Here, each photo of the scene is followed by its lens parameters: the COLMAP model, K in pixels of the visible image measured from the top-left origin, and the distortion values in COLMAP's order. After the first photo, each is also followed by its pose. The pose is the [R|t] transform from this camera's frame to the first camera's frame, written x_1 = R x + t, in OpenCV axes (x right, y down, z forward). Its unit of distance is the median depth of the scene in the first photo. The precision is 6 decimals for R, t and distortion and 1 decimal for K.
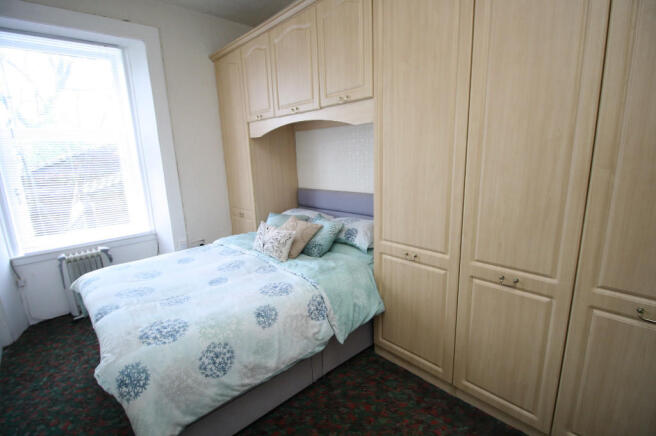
lens RADIAL K [[310.6, 0, 329.9], [0, 310.6, 217.2], [0, 0, 1]] dist [0.003799, -0.001035]
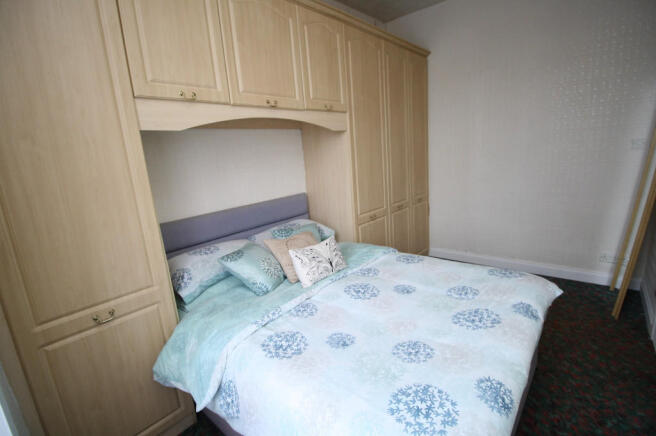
lens RADIAL K [[310.6, 0, 330.9], [0, 310.6, 220.2], [0, 0, 1]] dist [0.003799, -0.001035]
pose [[-0.109907, -0.174882, 0.978436, -1.086917], [0.272198, 0.941471, 0.198851, -0.199080], [-0.955944, 0.288183, -0.055872, 1.104014]]
